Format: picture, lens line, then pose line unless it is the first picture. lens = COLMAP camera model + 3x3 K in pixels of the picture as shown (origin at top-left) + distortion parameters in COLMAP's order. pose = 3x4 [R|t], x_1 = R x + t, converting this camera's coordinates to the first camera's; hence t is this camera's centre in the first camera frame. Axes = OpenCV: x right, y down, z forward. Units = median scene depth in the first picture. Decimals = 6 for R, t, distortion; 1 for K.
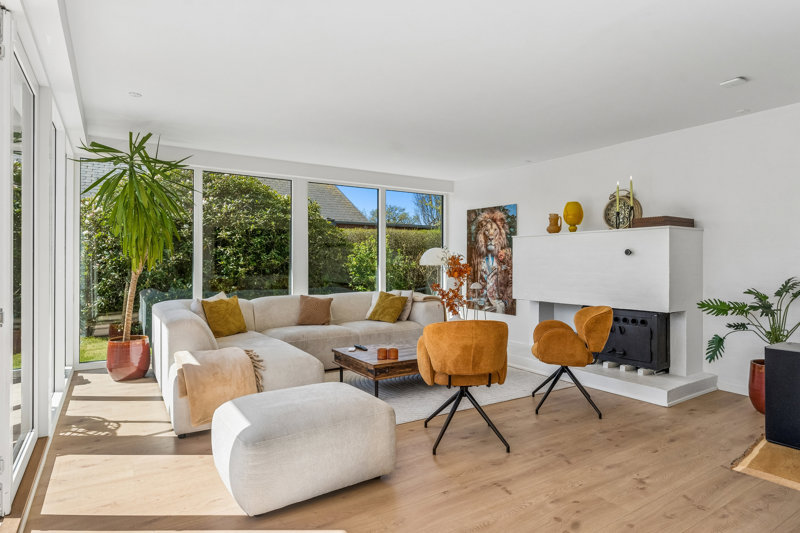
lens RADIAL K [[451.3, 0, 400.4], [0, 451.3, 260.9], [0, 0, 1]] dist [0.004216, -0.000255]
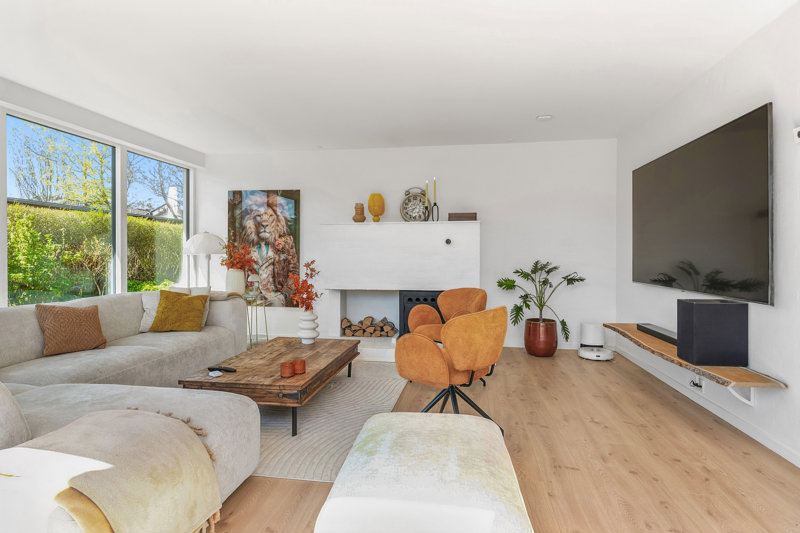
lens RADIAL K [[428.6, 0, 400.1], [0, 428.6, 259.7], [0, 0, 1]] dist [0.000889, 0.000152]
pose [[0.666292, -0.009953, 0.745624, -0.321708], [0.000039, 0.999911, 0.013313, 0.010165], [-0.745691, -0.008842, 0.666234, 0.280778]]
